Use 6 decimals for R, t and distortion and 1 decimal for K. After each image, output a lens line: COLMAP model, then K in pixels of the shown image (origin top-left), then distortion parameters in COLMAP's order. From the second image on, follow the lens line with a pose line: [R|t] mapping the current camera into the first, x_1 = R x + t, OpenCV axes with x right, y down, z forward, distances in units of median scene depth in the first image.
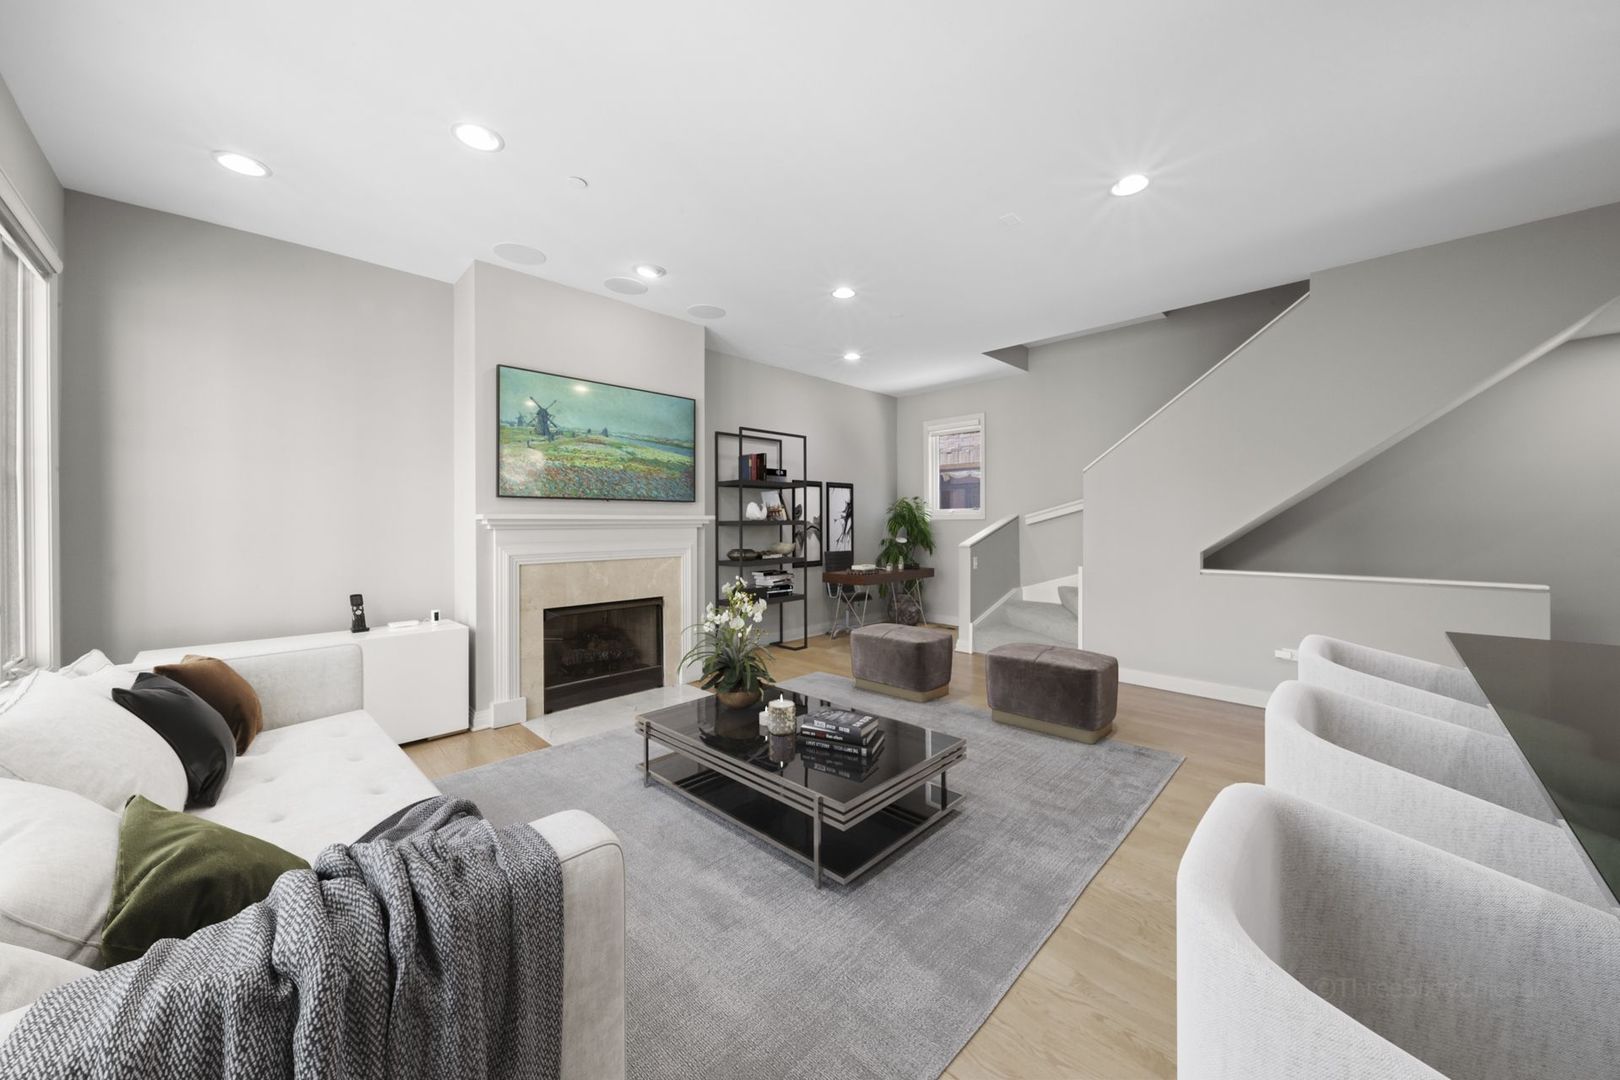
lens RADIAL K [[583.5, 0, 810.0], [0, 583.5, 540.0], [0, 0, 1]] dist [0.006431, 0.000004]
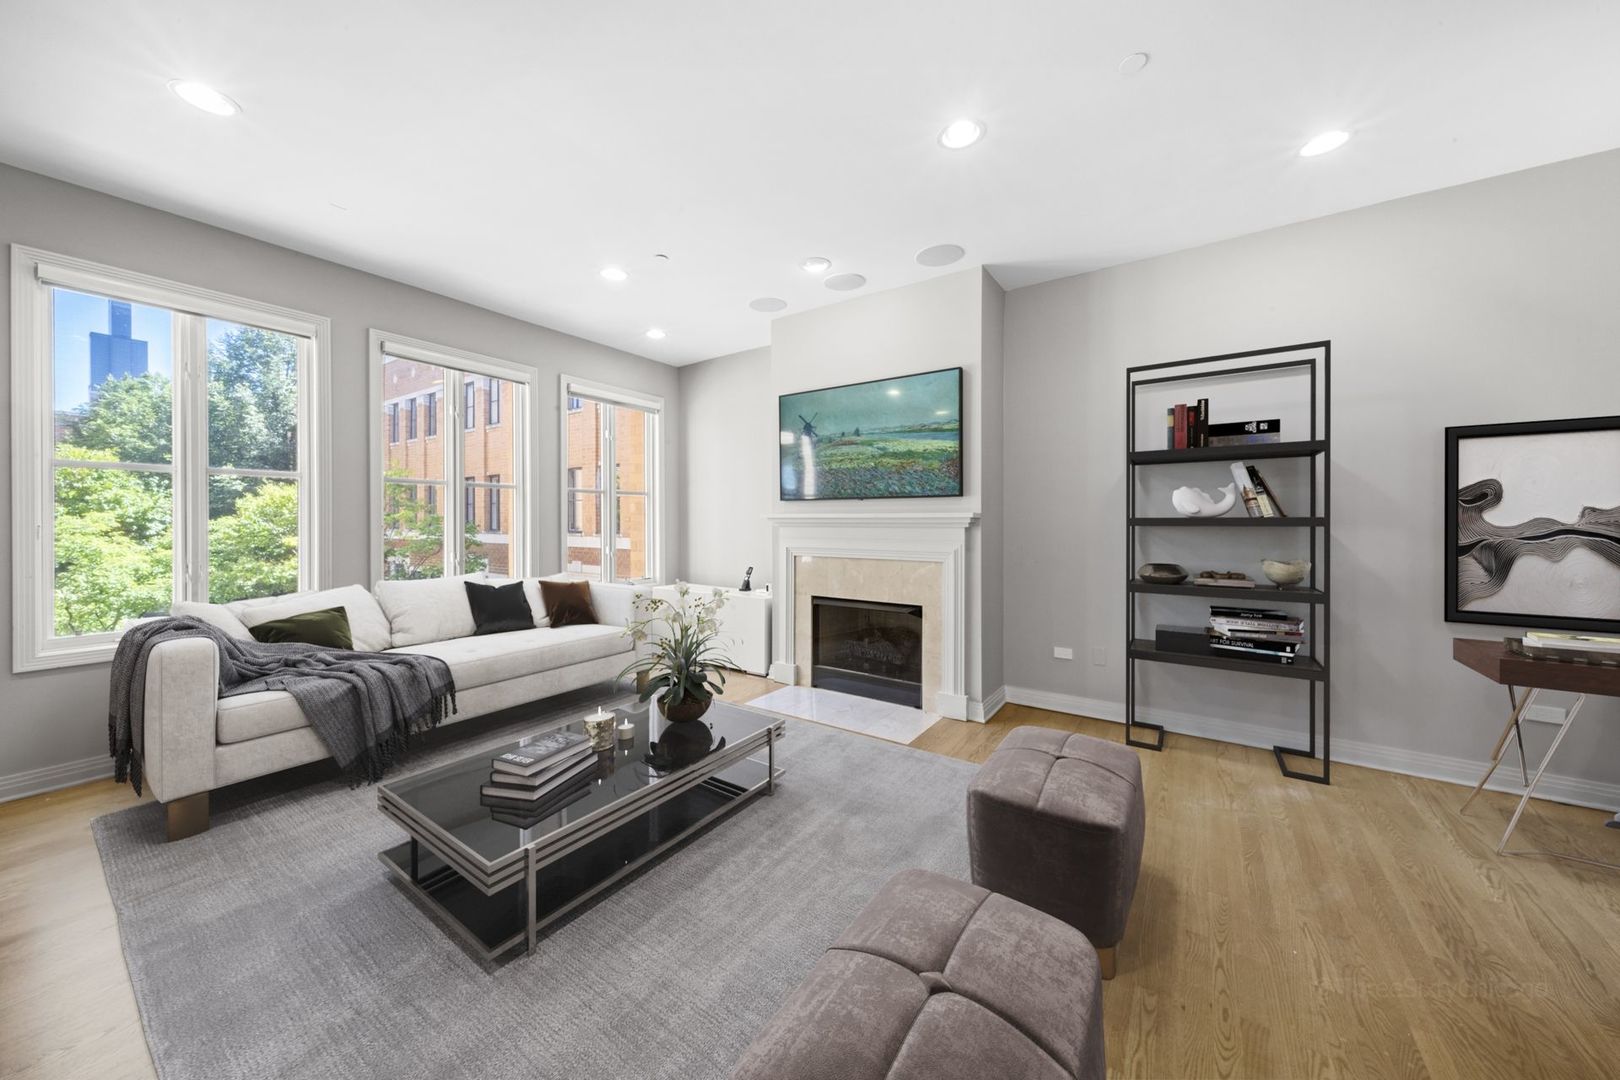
lens RADIAL K [[555.4, 0, 808.9], [0, 555.4, 521.4], [0, 0, 1]] dist [0.020546, 0.000018]
pose [[0.157985, 0.017185, -0.987292, 0.556871], [-0.024151, 0.999617, 0.013535, -0.038771], [0.987146, 0.021706, 0.158340, 0.727639]]
